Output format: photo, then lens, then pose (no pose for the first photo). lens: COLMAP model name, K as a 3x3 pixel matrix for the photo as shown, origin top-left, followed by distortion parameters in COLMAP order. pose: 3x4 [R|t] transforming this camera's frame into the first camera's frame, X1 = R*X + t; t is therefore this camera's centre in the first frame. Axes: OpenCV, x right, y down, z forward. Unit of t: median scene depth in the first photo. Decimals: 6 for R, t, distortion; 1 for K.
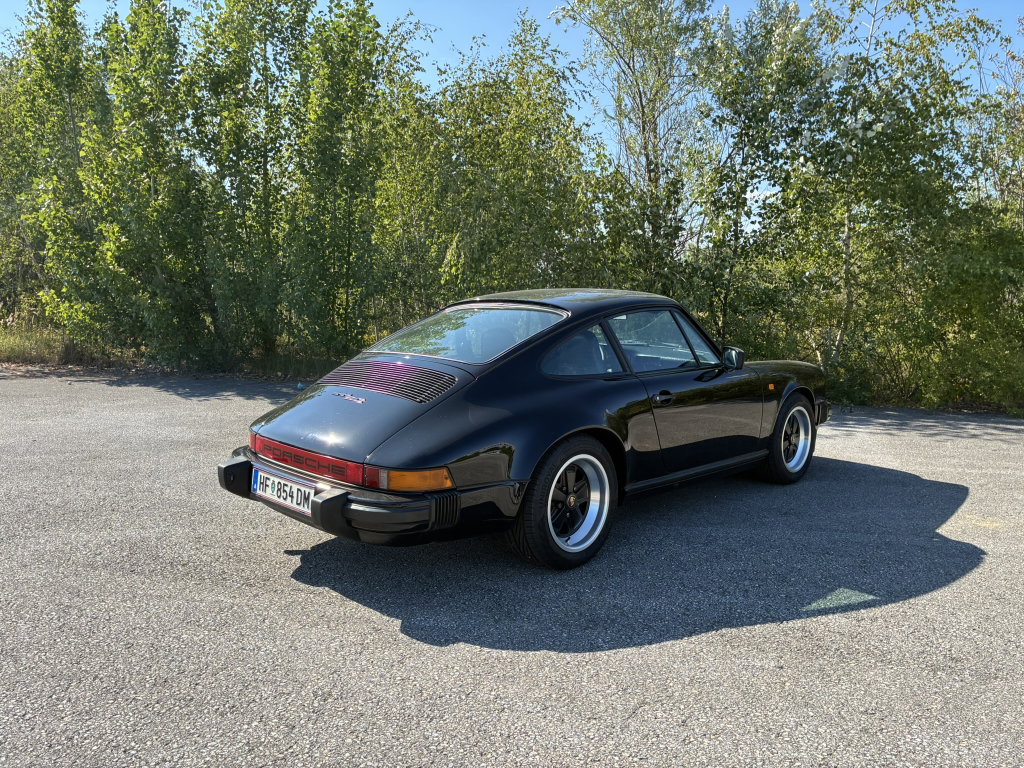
lens RADIAL K [[784.9, 0, 515.5], [0, 784.9, 376.4], [0, 0, 1]] dist [0.025052, 0.001468]
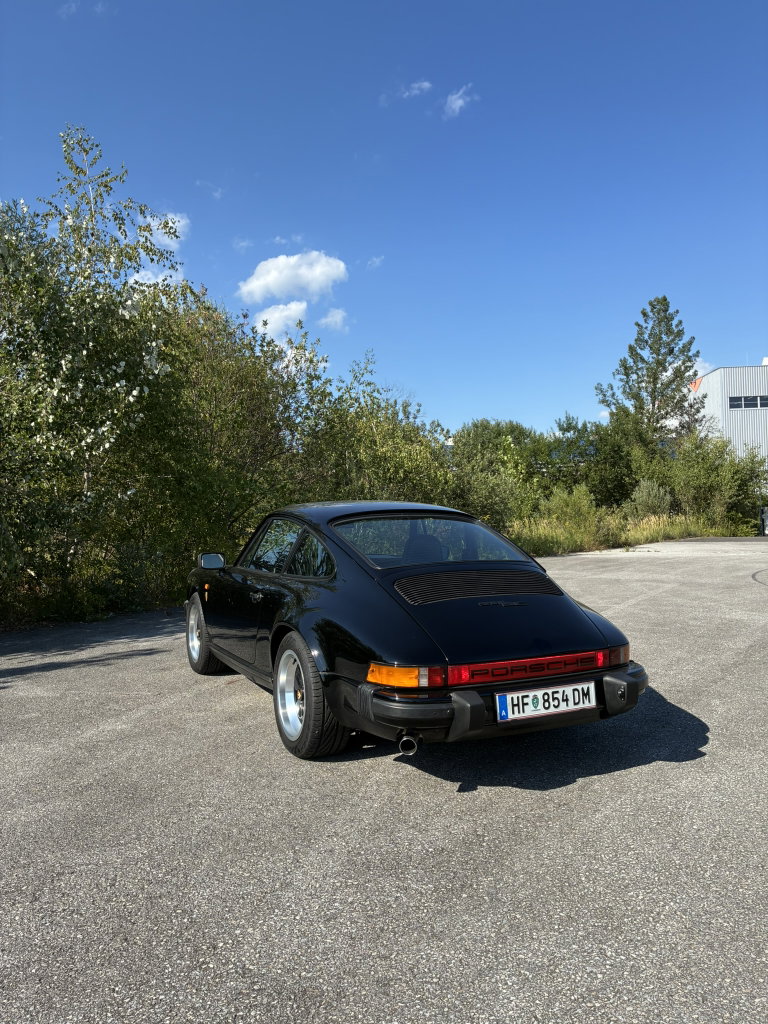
lens RADIAL K [[794.8, 0, 384.0], [0, 794.8, 512.0], [0, 0, 1]] dist [0.000697, 0.000521]
pose [[0.331114, -0.015860, 0.943457, -1.326463], [0.121596, 0.992239, -0.025995, -0.090655], [-0.935723, 0.123328, 0.330473, 0.849046]]
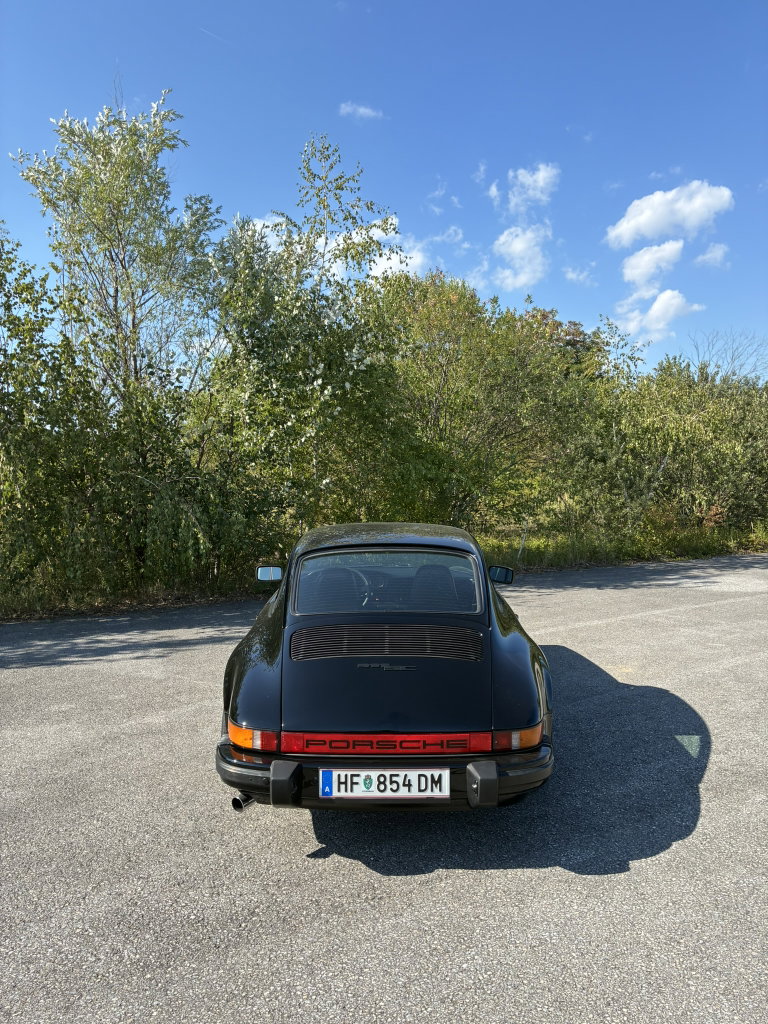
lens RADIAL K [[784.9, 0, 384.0], [0, 784.9, 512.0], [0, 0, 1]] dist [0.025052, 0.001468]
pose [[0.716532, -0.054557, 0.695418, -0.940817], [0.090177, 0.995816, -0.014791, -0.161354], [-0.691701, 0.073309, 0.718453, 0.318675]]
